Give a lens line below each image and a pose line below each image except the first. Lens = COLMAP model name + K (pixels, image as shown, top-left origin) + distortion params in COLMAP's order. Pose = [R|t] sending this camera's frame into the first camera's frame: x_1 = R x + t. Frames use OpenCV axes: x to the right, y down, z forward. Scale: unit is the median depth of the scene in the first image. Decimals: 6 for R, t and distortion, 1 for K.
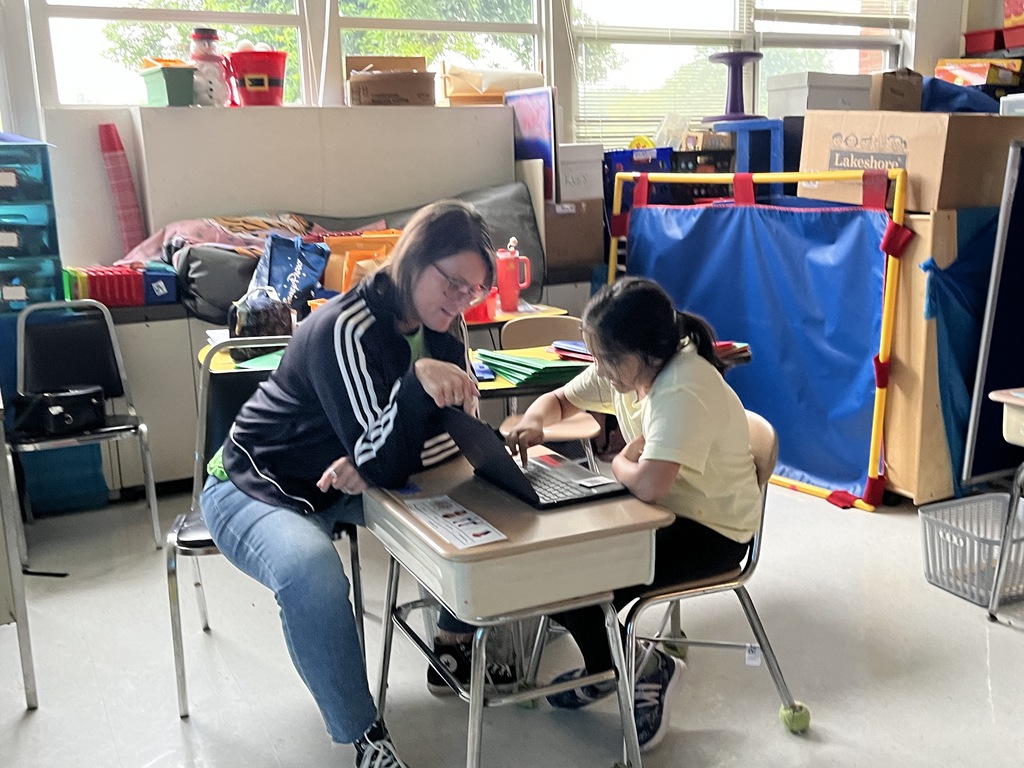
lens RADIAL K [[1038.4, 0, 514.4], [0, 1038.4, 381.5], [0, 0, 1]] dist [0.044103, 0.000000]
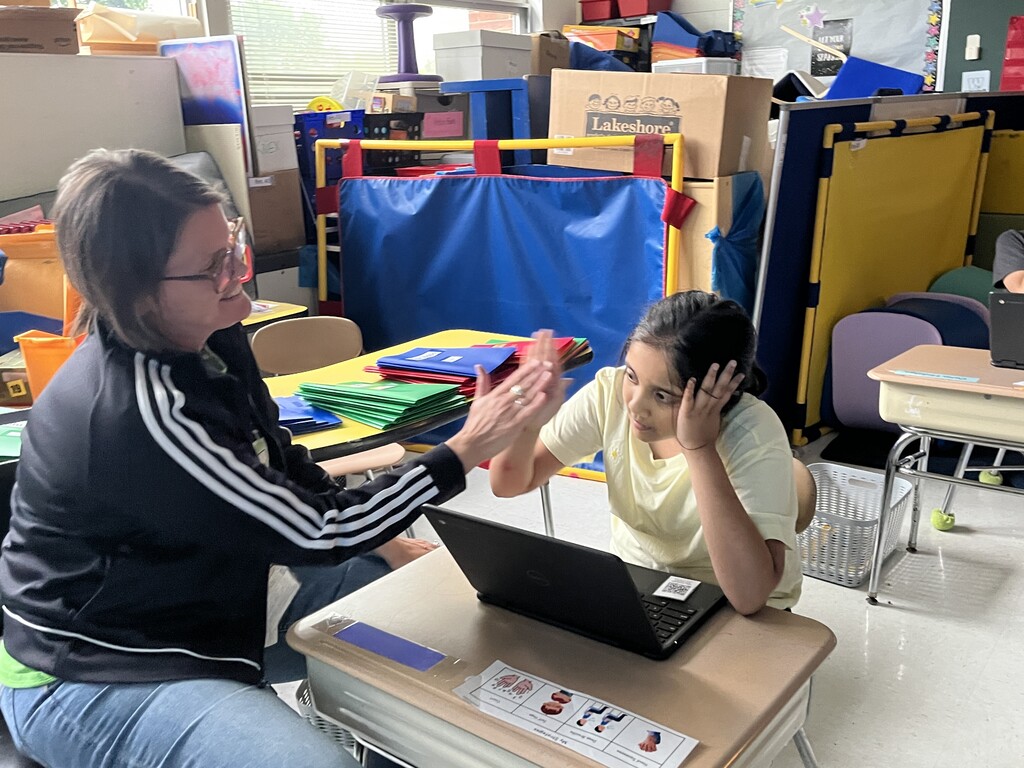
lens RADIAL K [[974.0, 0, 506.1], [0, 974.0, 391.6], [0, 0, 1]] dist [0.040861, 0.000000]
pose [[0.906343, -0.118070, 0.405712, -0.132466], [0.094042, 0.992450, 0.078736, -0.046982], [-0.411945, -0.033208, 0.910603, 0.210987]]
